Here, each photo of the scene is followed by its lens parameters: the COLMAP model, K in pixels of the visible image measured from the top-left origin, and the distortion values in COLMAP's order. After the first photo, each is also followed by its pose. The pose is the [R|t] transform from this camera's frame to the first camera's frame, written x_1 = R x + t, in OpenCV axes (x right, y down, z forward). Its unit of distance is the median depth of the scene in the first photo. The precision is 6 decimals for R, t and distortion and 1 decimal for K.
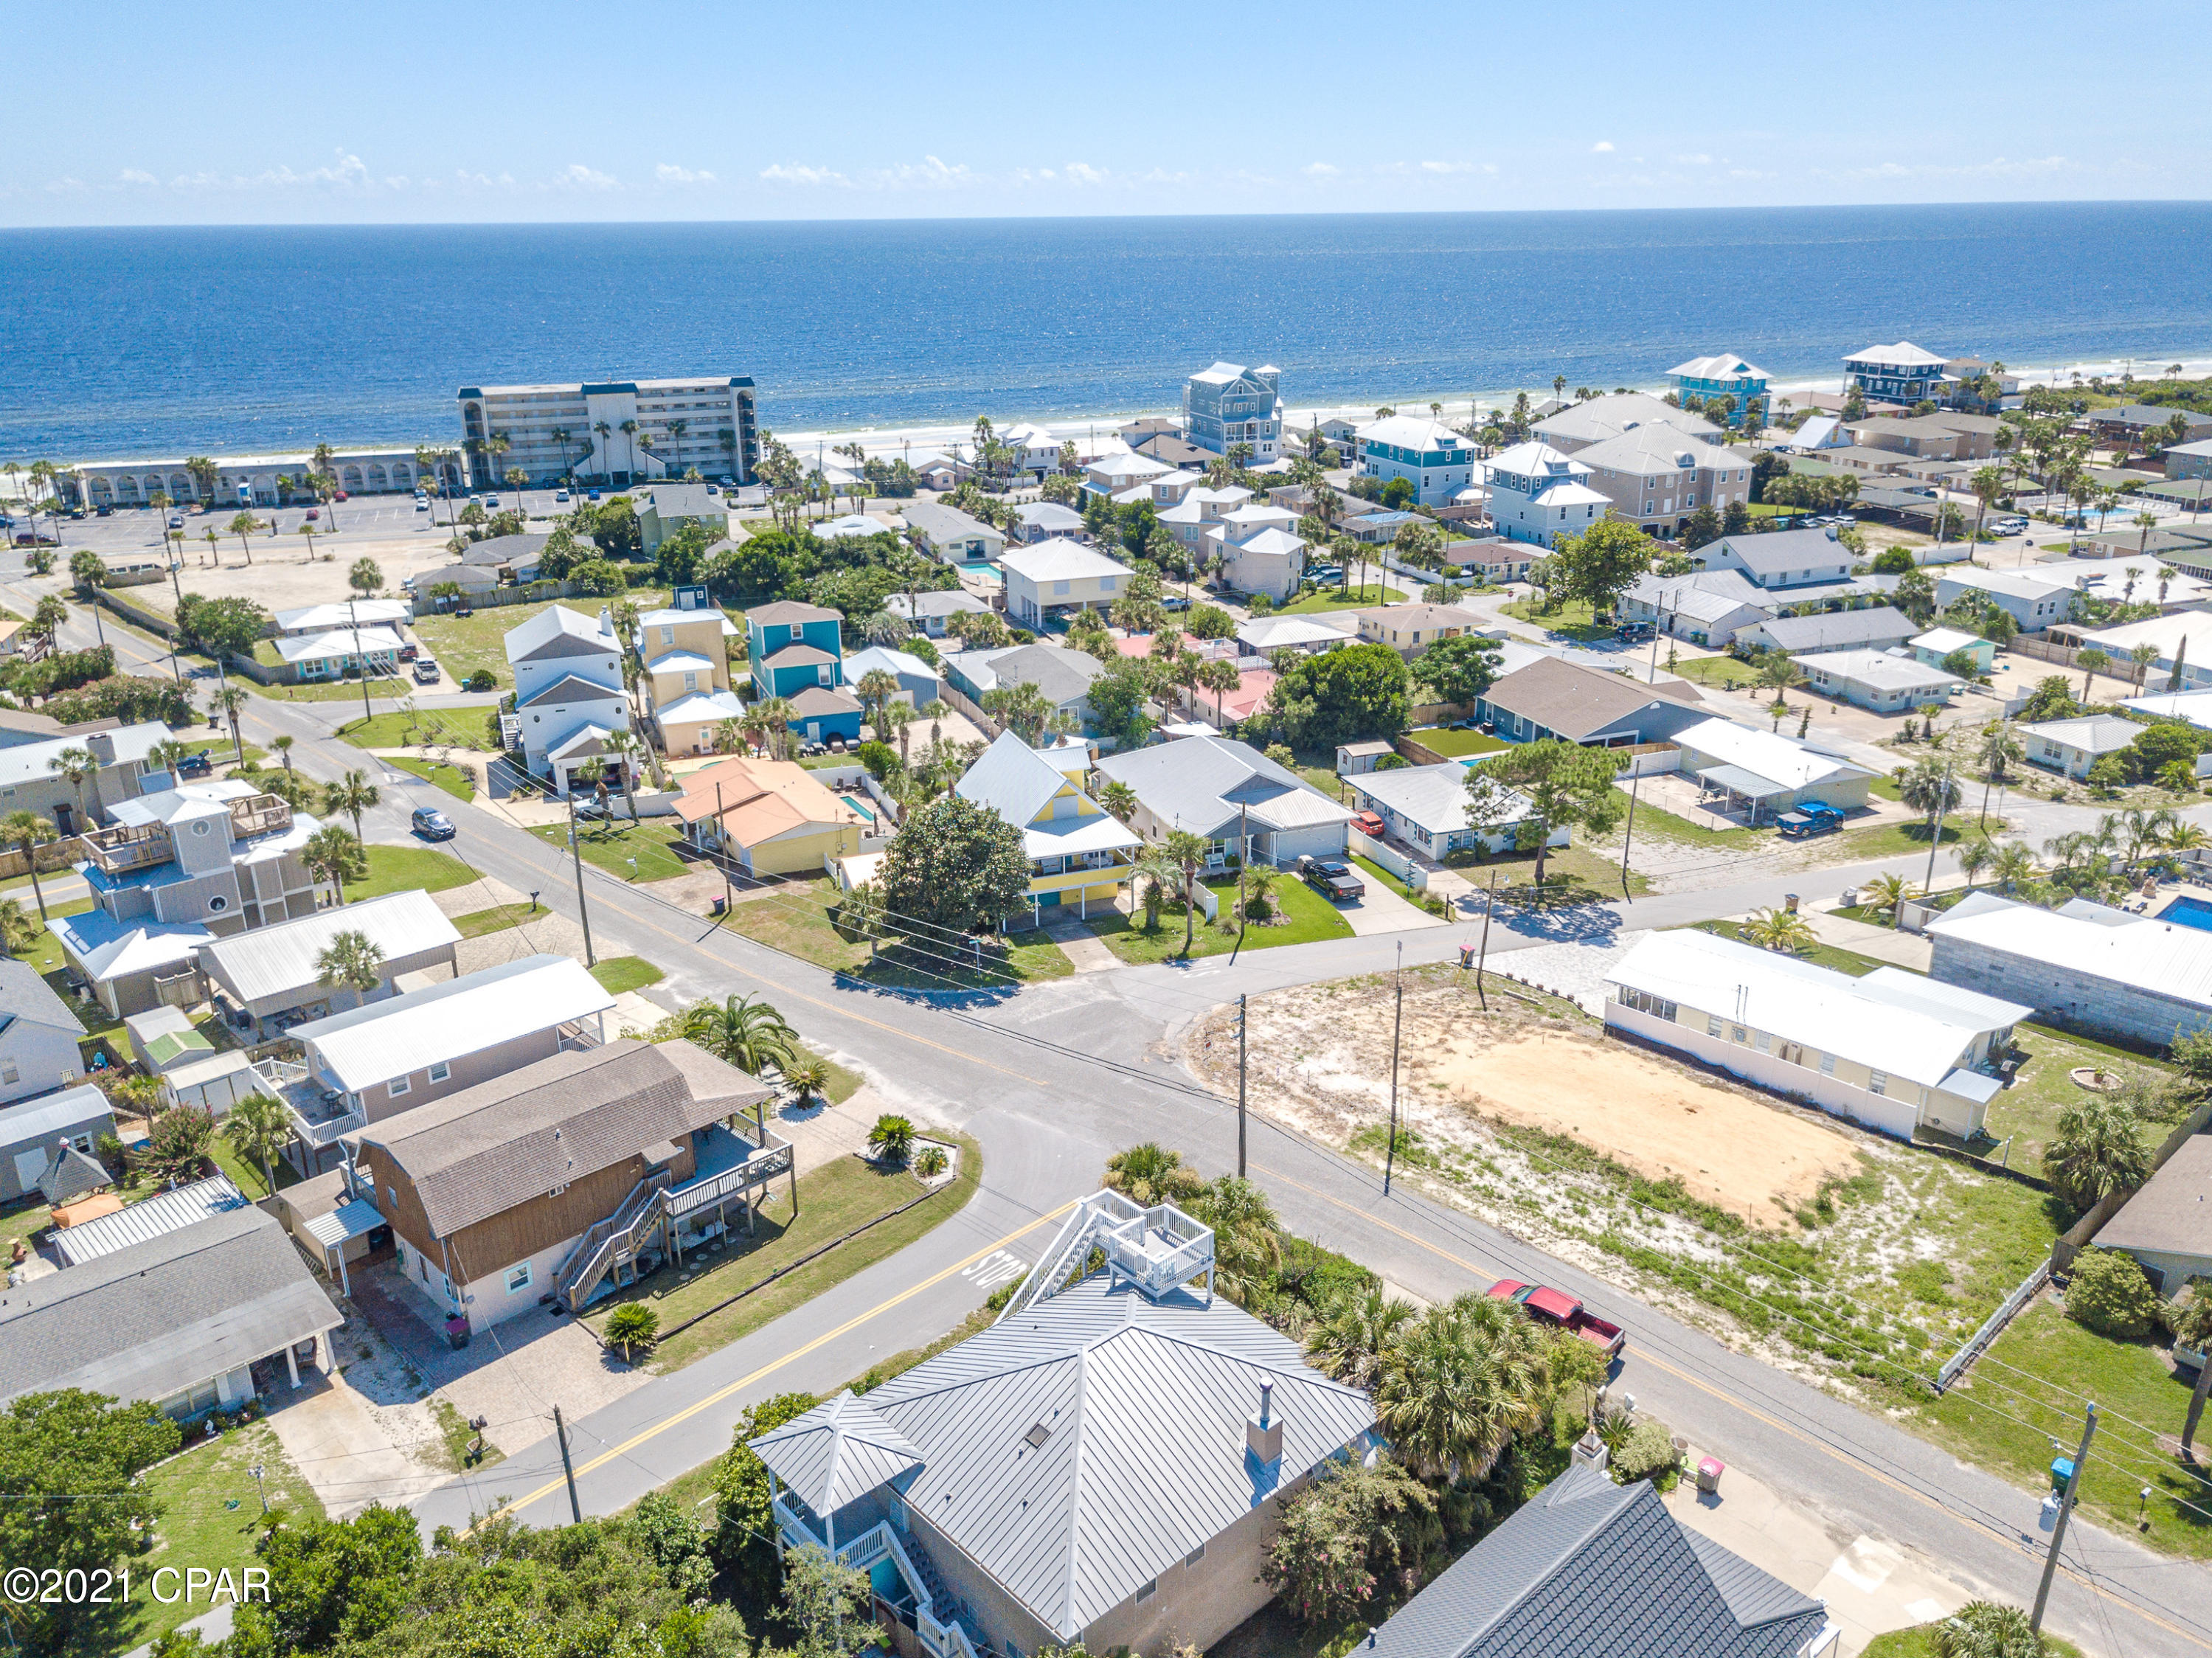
lens RADIAL K [[1700.3, 0, 1105.9], [0, 1700.3, 870.4], [0, 0, 1]] dist [0.007404, 0.007346]
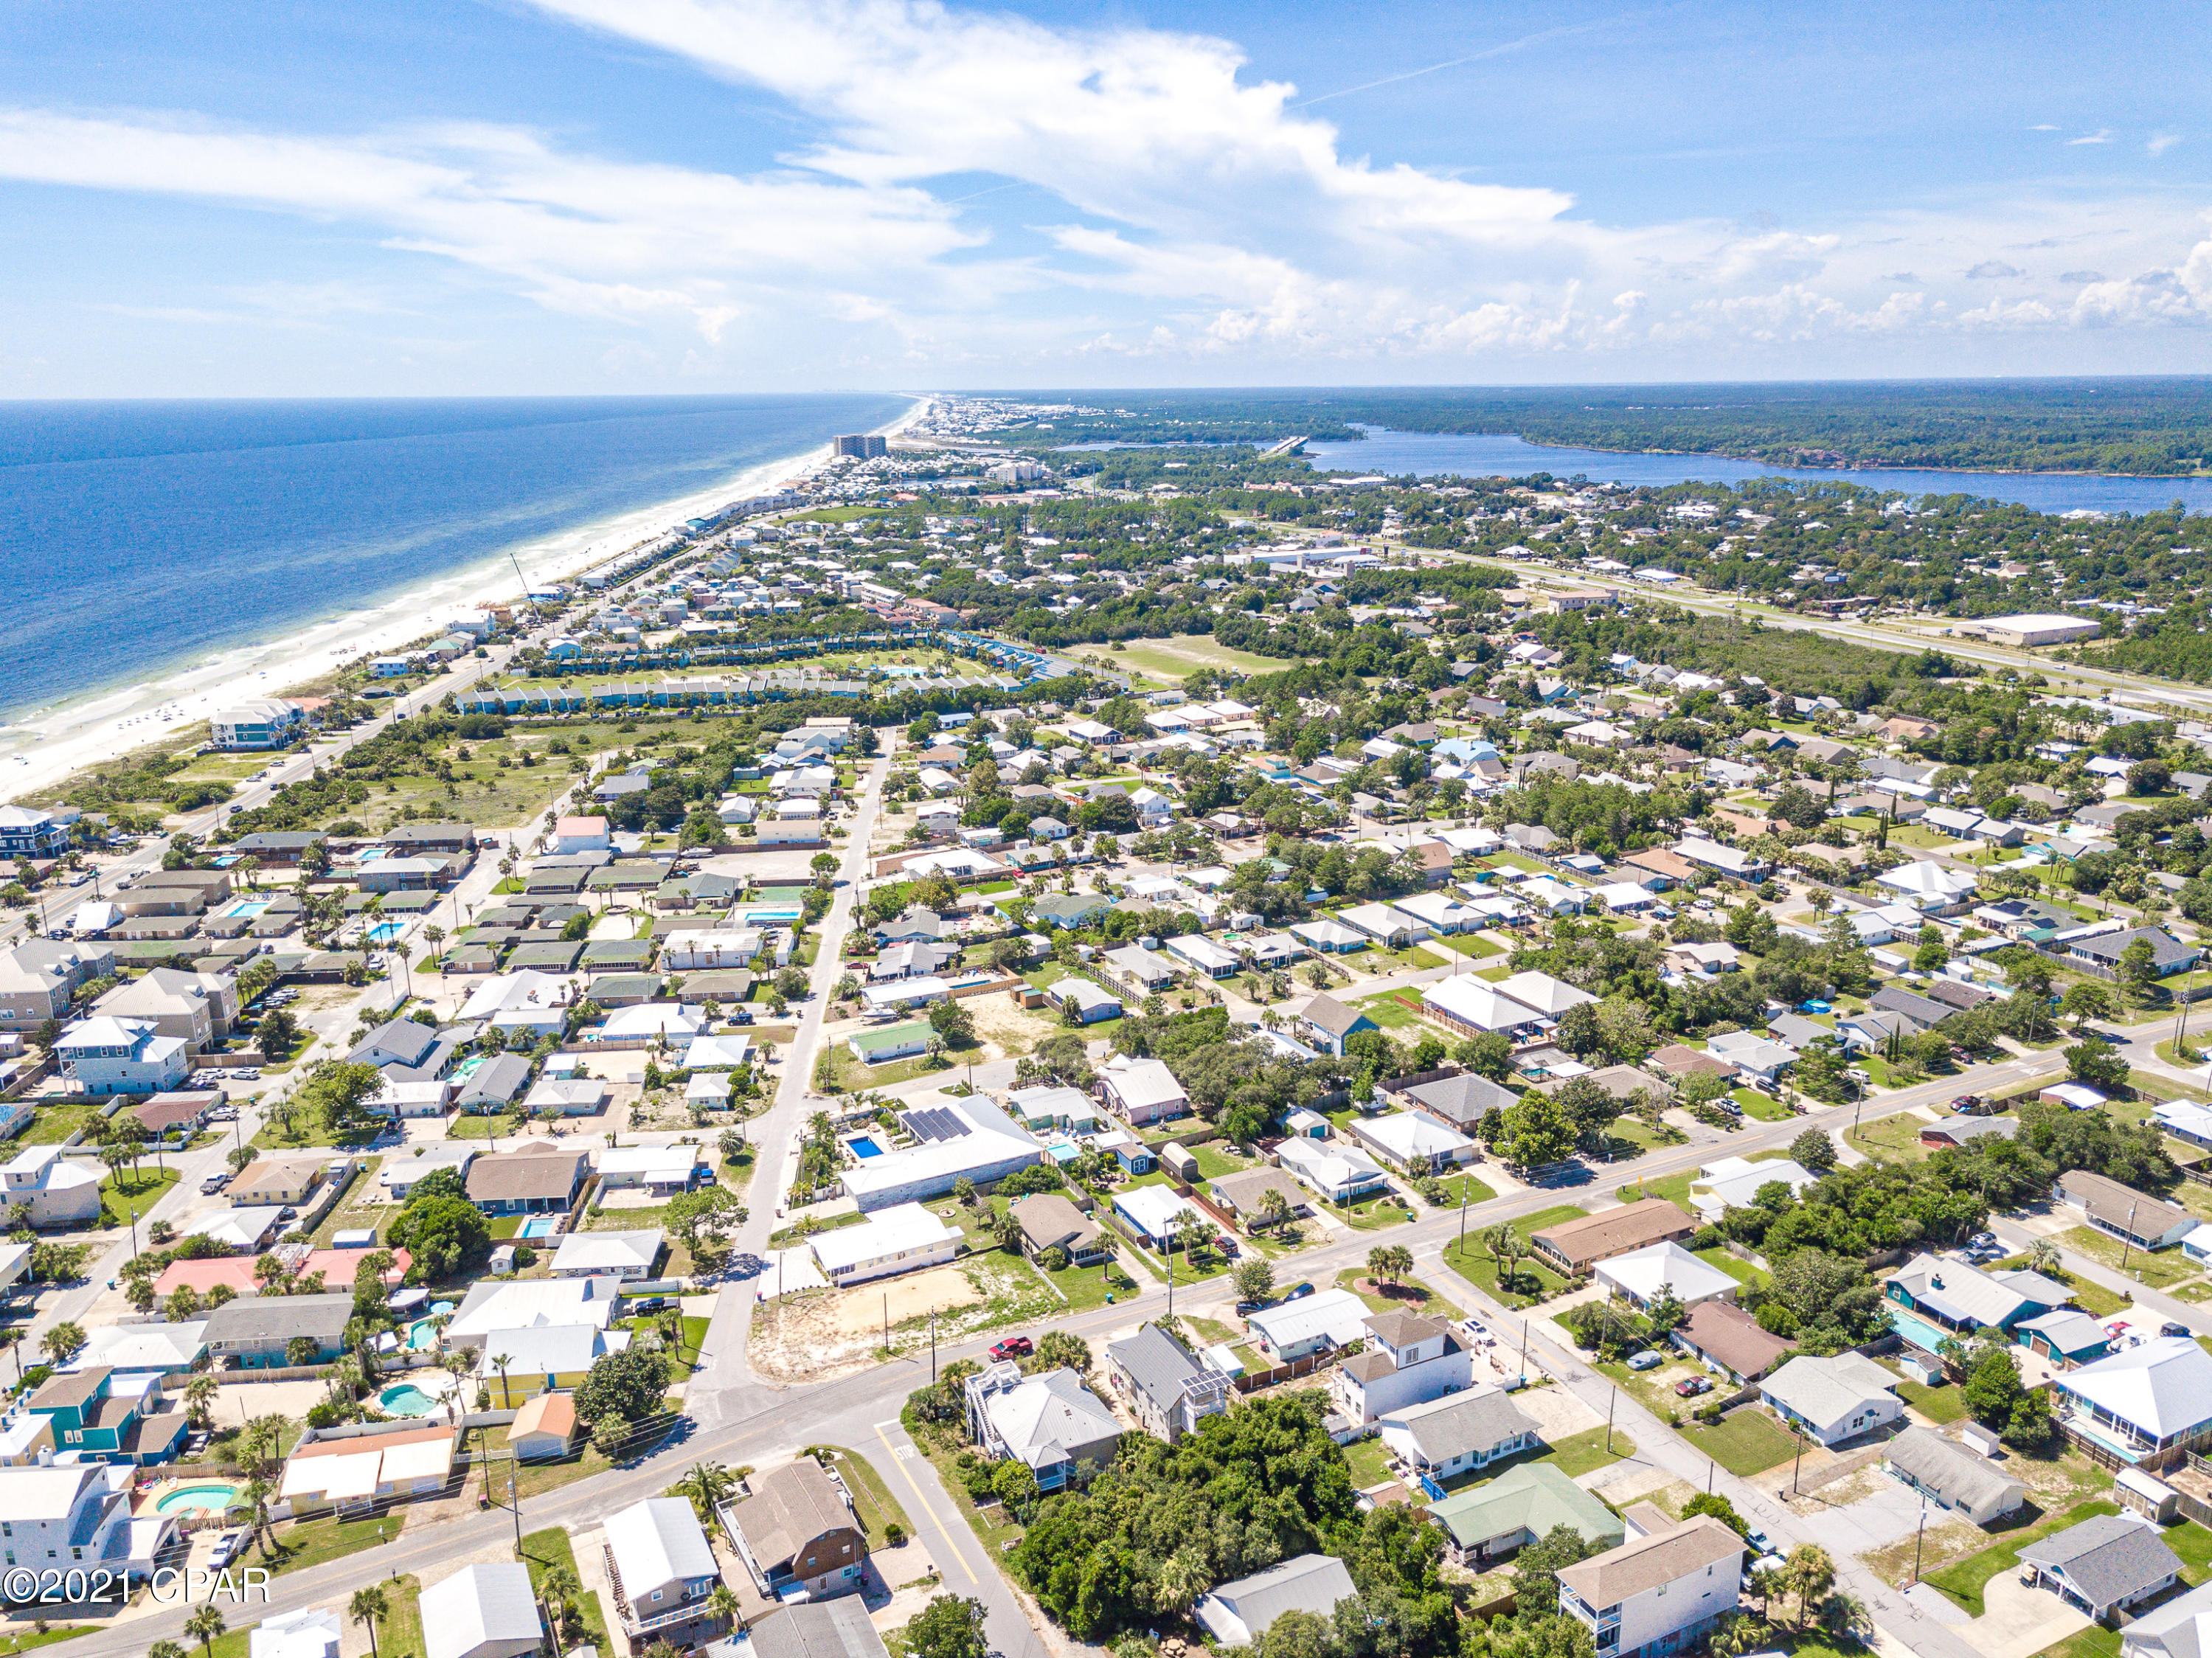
lens RADIAL K [[1706.6, 0, 1106.0], [0, 1706.6, 829.0], [0, 0, 1]] dist [0.027265, -0.003854]
pose [[0.281486, -0.236385, 0.929993, -1.301762], [0.353489, 0.926568, 0.128522, -0.524921], [-0.892082, 0.292565, 0.344376, -0.283077]]
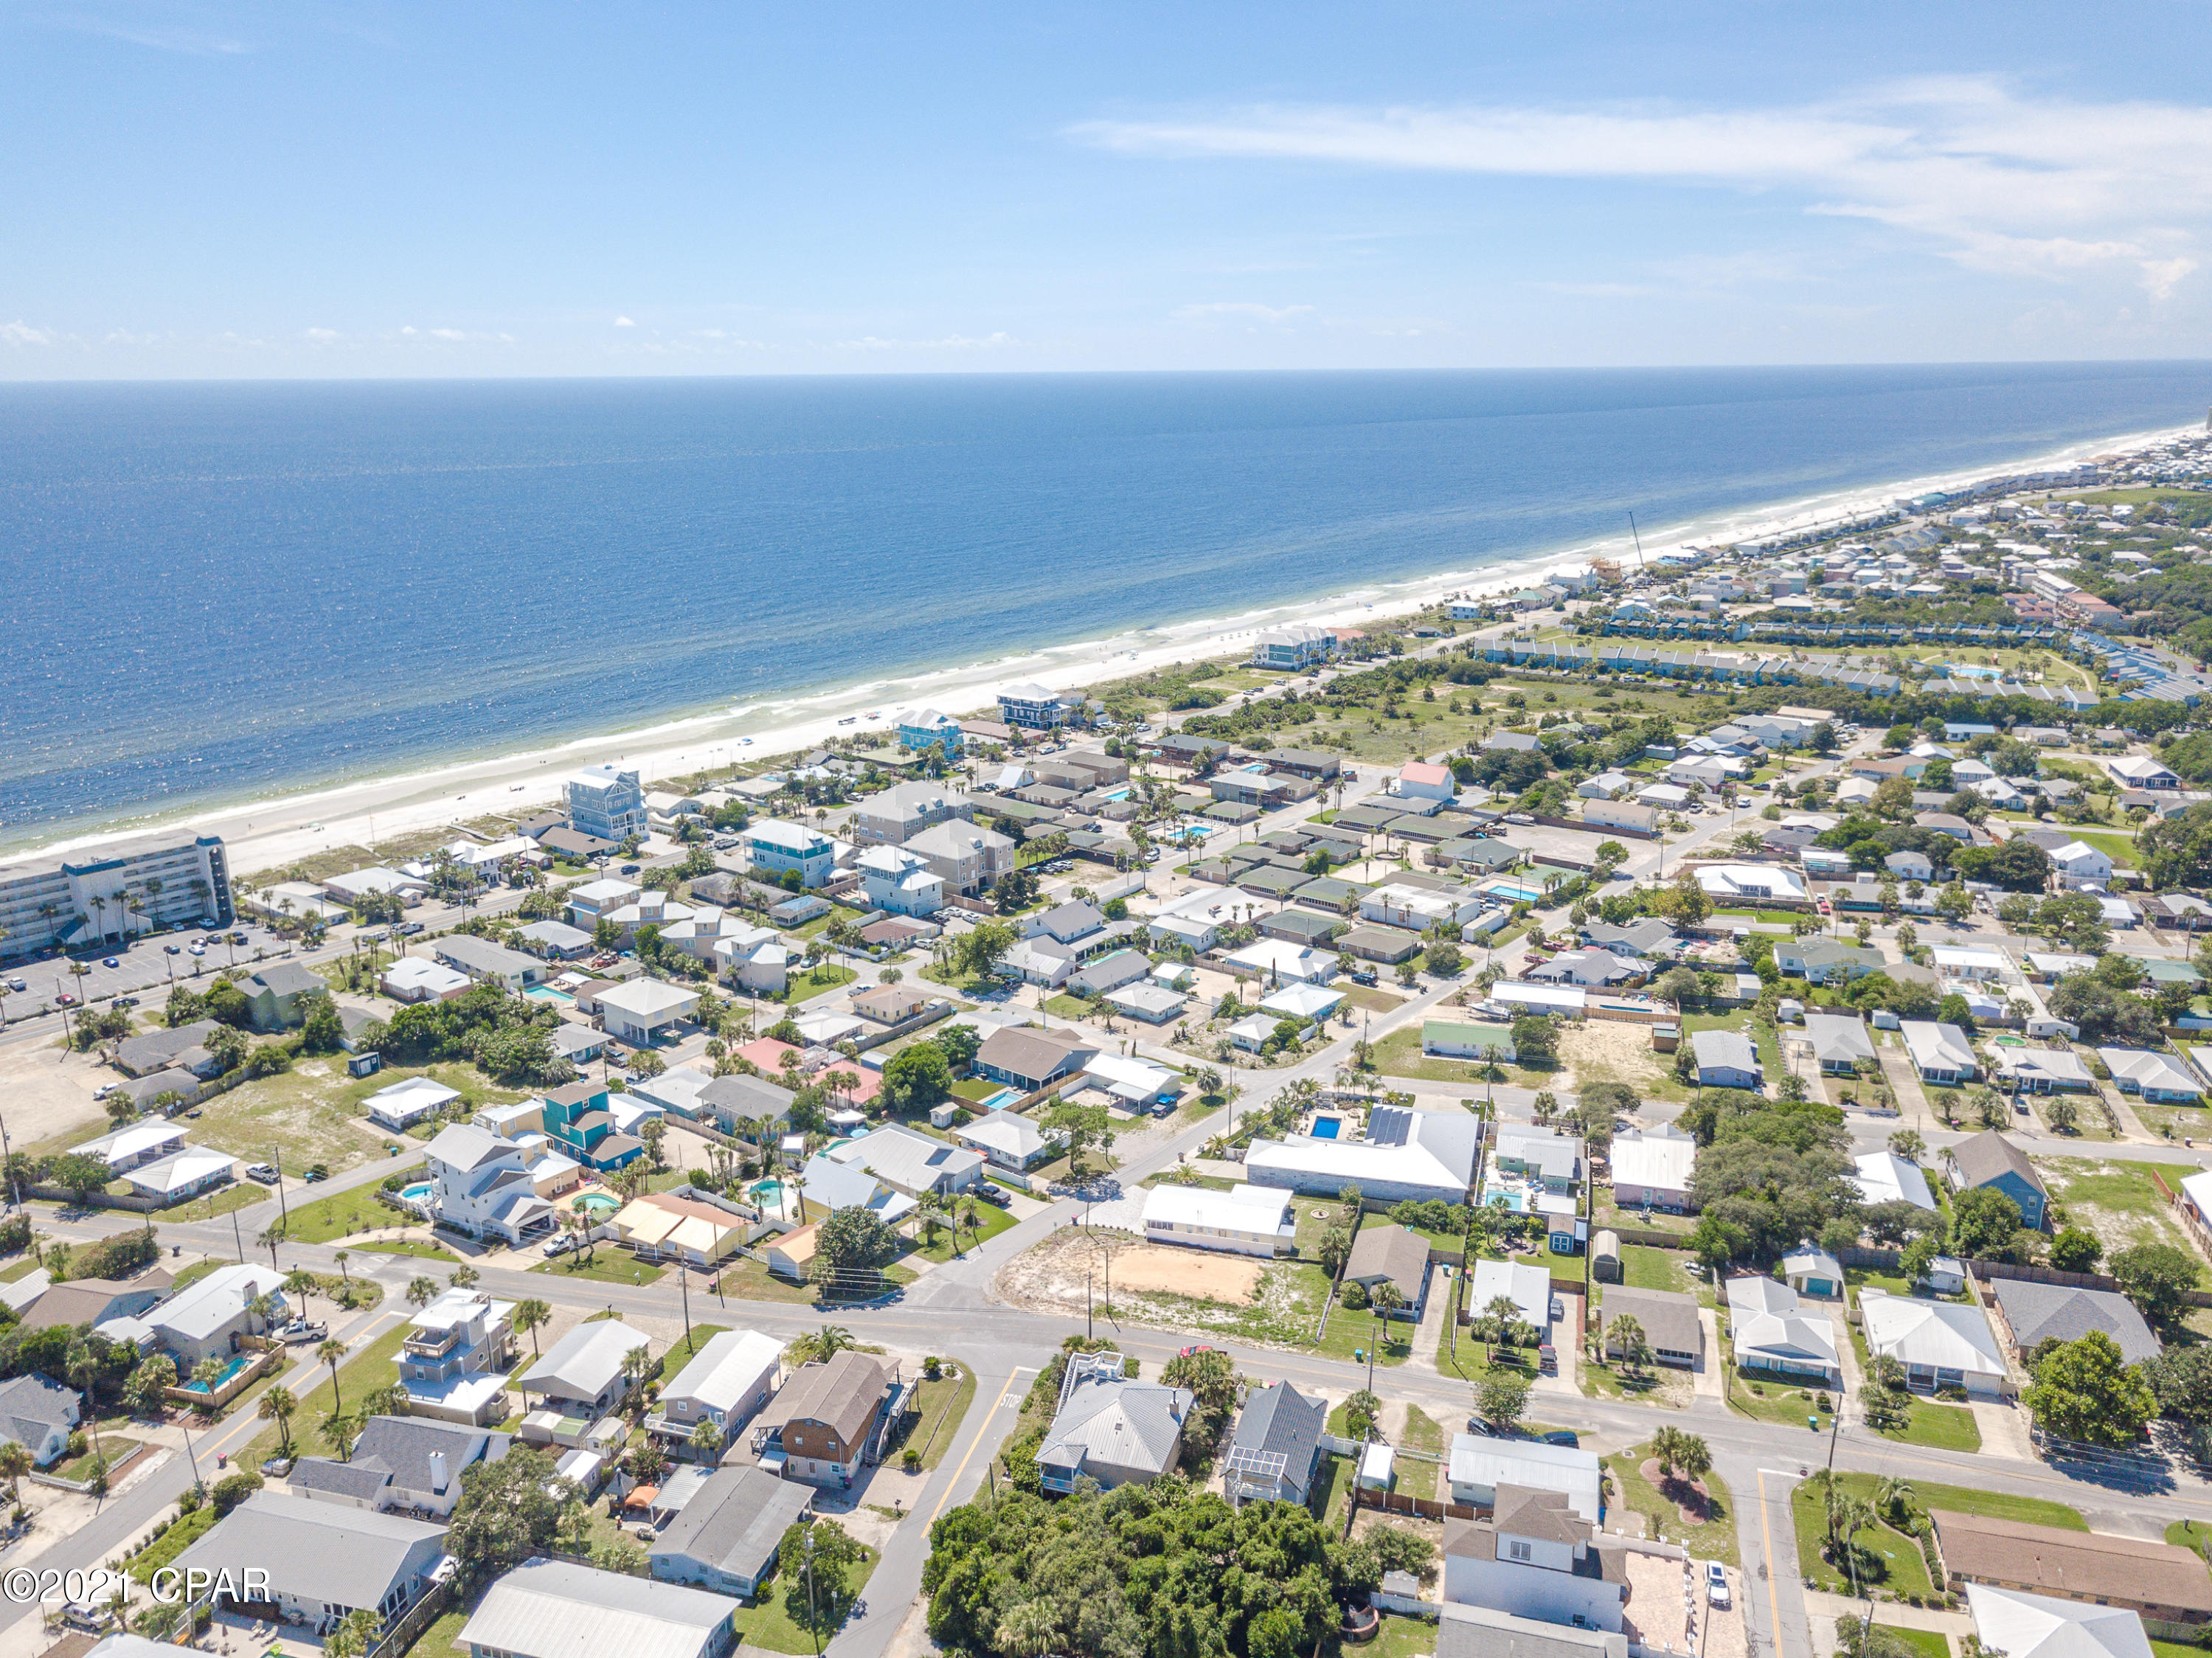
lens RADIAL K [[1706.6, 0, 1106.0], [0, 1706.6, 829.0], [0, 0, 1]] dist [0.027265, -0.003854]
pose [[0.858870, -0.132667, 0.494714, -0.649798], [0.185674, 0.980819, -0.059322, -0.255513], [-0.477355, 0.142806, 0.867029, -0.847886]]
